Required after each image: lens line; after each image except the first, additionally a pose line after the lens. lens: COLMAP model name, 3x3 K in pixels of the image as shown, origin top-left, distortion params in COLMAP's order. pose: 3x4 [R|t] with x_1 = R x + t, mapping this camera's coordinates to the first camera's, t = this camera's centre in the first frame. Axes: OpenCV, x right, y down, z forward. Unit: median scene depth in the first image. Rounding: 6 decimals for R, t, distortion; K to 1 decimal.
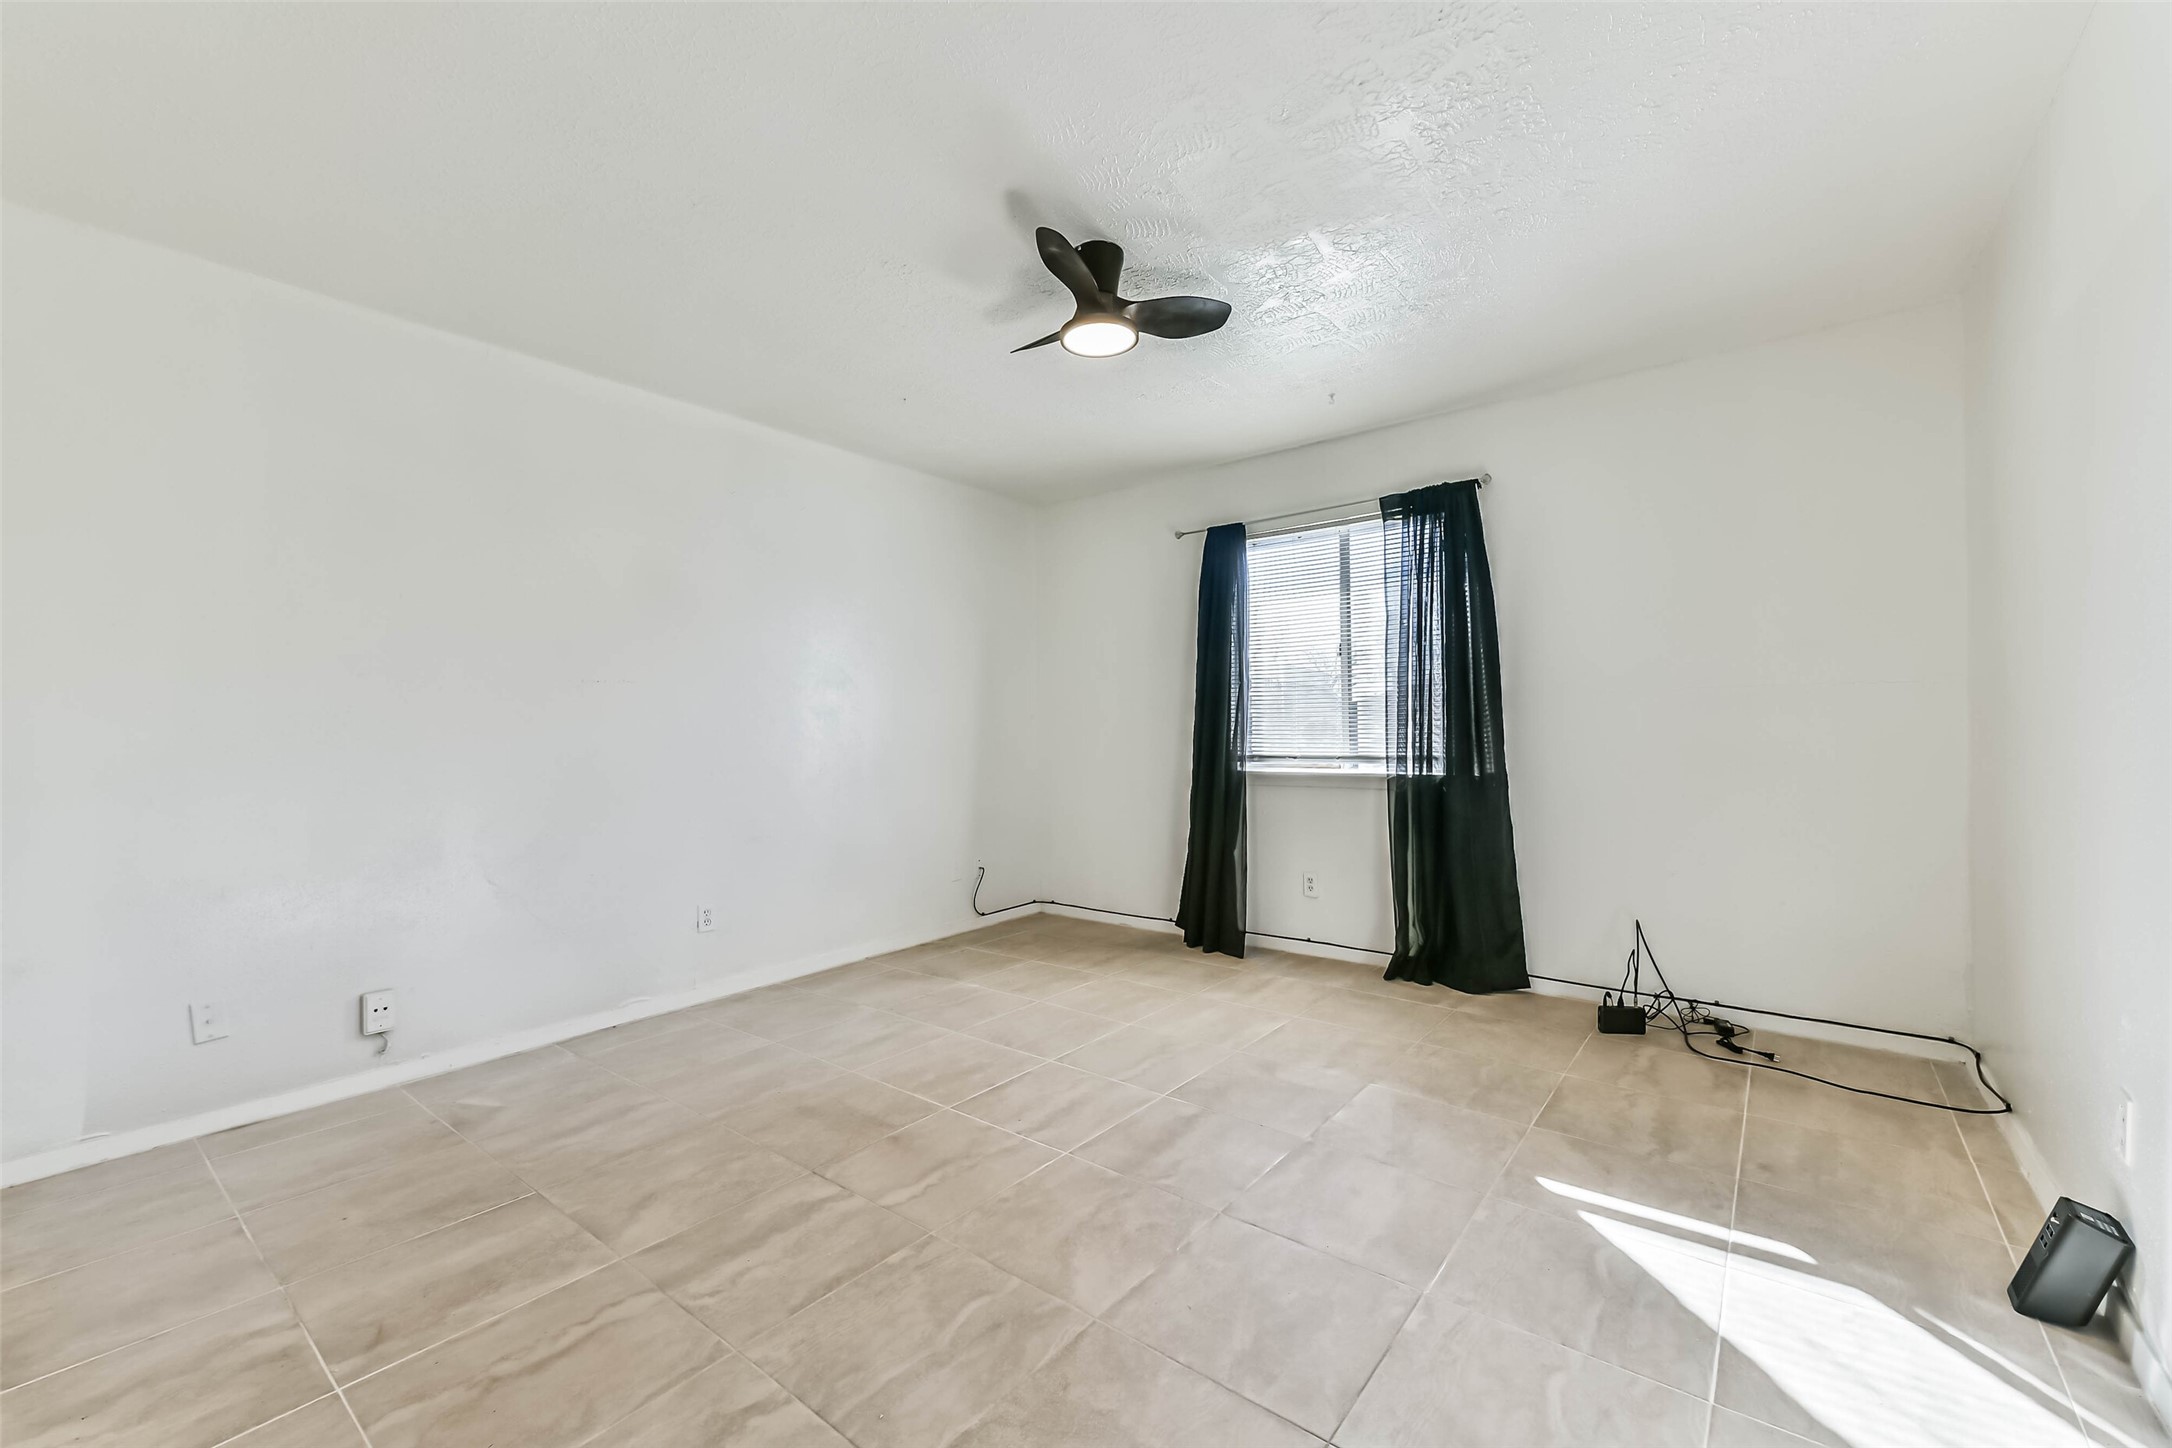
lens RADIAL K [[851.2, 0, 1089.8], [0, 851.2, 728.6], [0, 0, 1]] dist [0.029935, -0.001450]
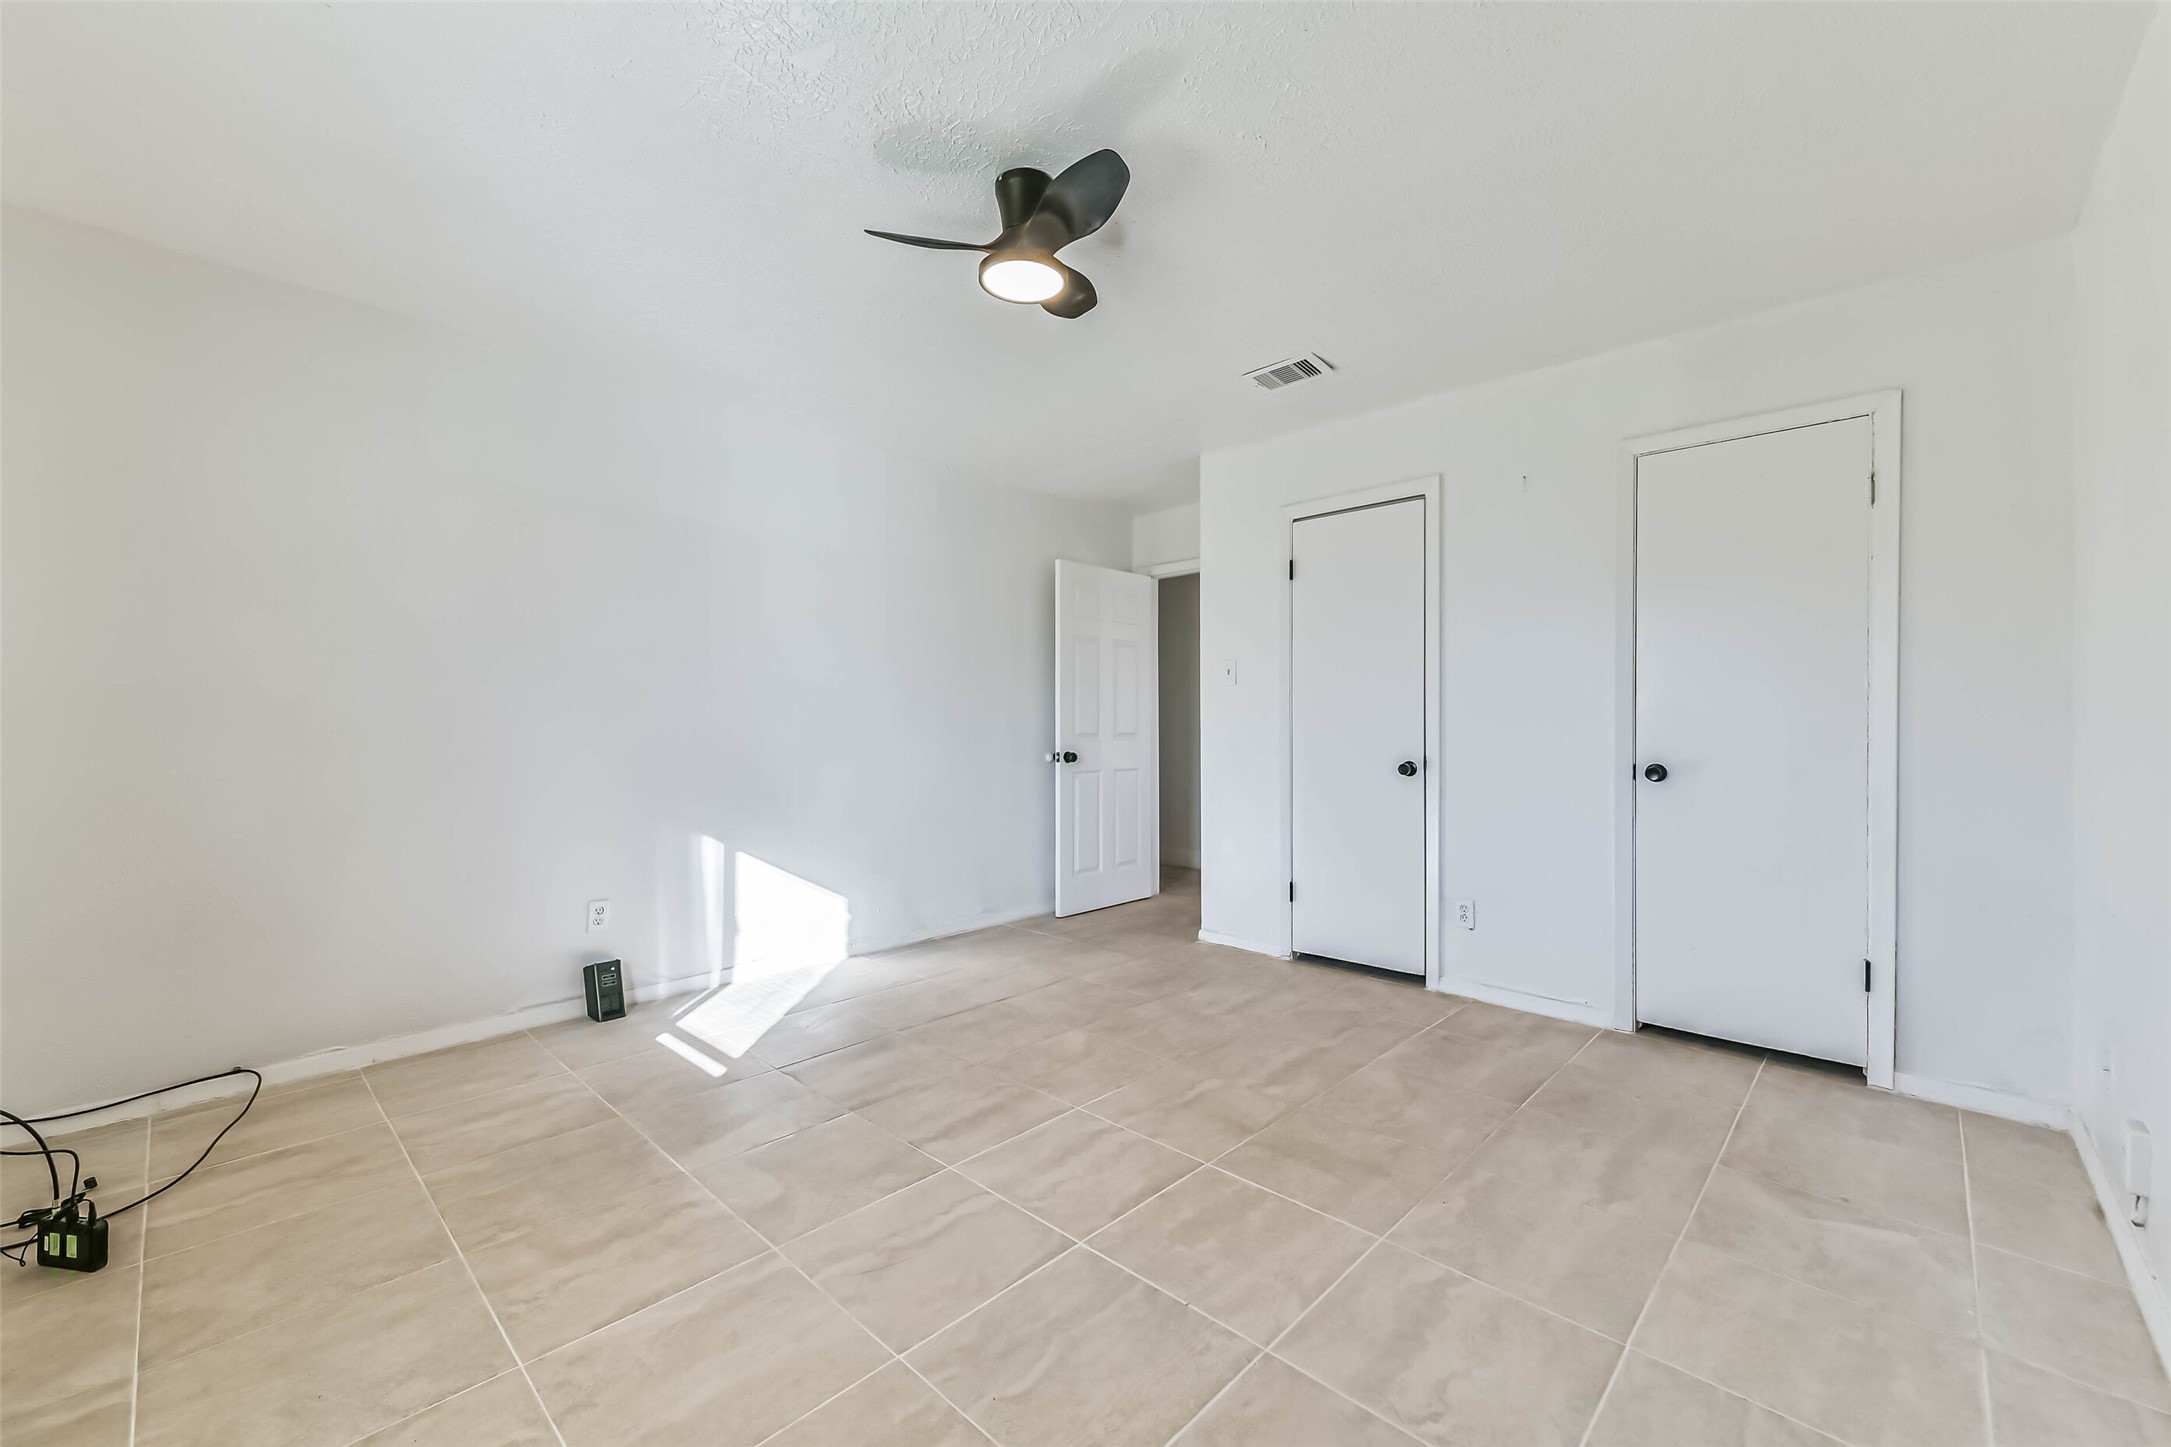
lens RADIAL K [[850.8, 0, 1082.8], [0, 850.8, 728.9], [0, 0, 1]] dist [0.029935, -0.001450]
pose [[-0.995119, 0.009473, 0.098225, -0.139209], [0.008982, 0.999945, -0.005445, 0.011418], [-0.098272, -0.004536, -0.995149, 1.989529]]
